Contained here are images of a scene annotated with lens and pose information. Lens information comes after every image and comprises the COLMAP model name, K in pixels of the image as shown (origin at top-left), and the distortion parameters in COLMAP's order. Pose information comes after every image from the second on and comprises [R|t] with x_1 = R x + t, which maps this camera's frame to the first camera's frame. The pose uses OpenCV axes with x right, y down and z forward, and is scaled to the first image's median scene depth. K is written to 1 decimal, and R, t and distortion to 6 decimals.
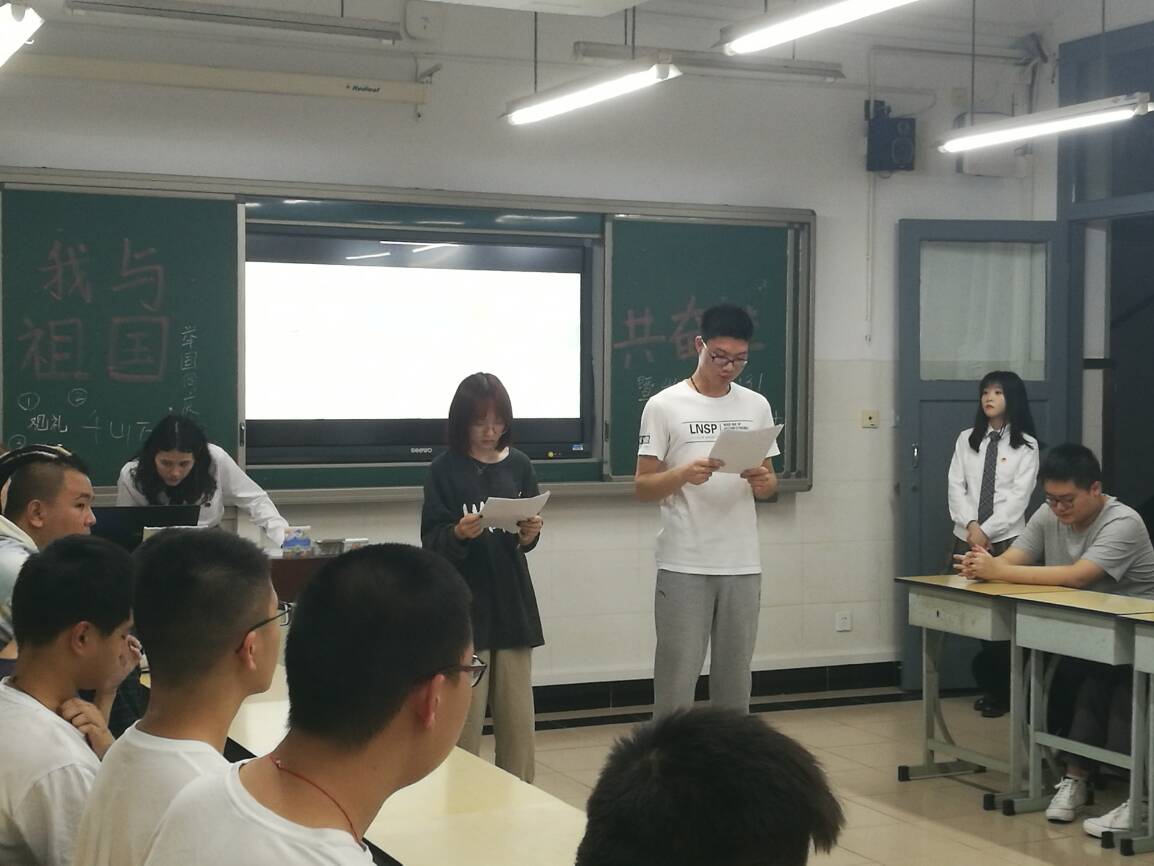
lens RADIAL K [[1826.5, 0, 614.1], [0, 1826.5, 448.4], [0, 0, 1]] dist [0.231303, -1.015310]
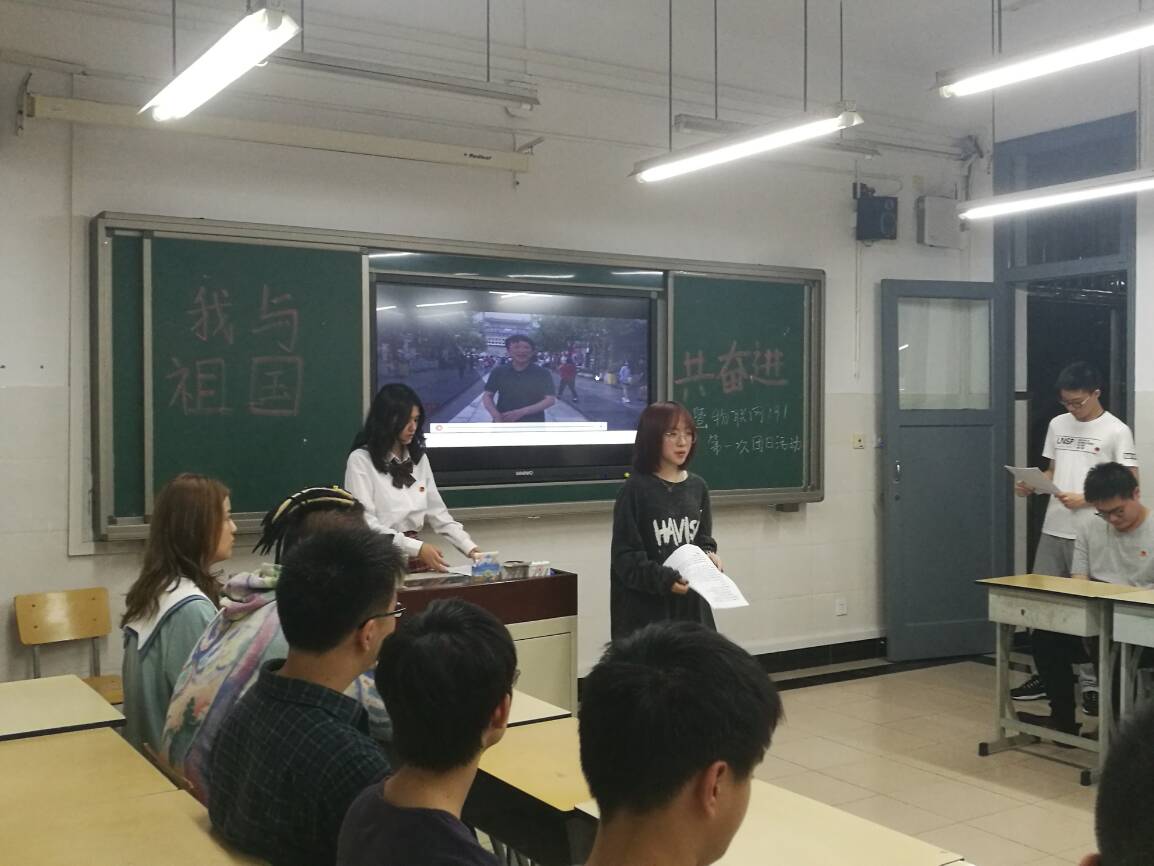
lens RADIAL K [[1247.6, 0, 626.2], [0, 1247.6, 436.1], [0, 0, 1]] dist [0.160168, -0.192616]
pose [[0.989511, -0.011900, 0.143964, -0.153432], [0.014944, 0.999687, -0.020080, -0.005642], [-0.143680, 0.022021, 0.989379, 0.215067]]
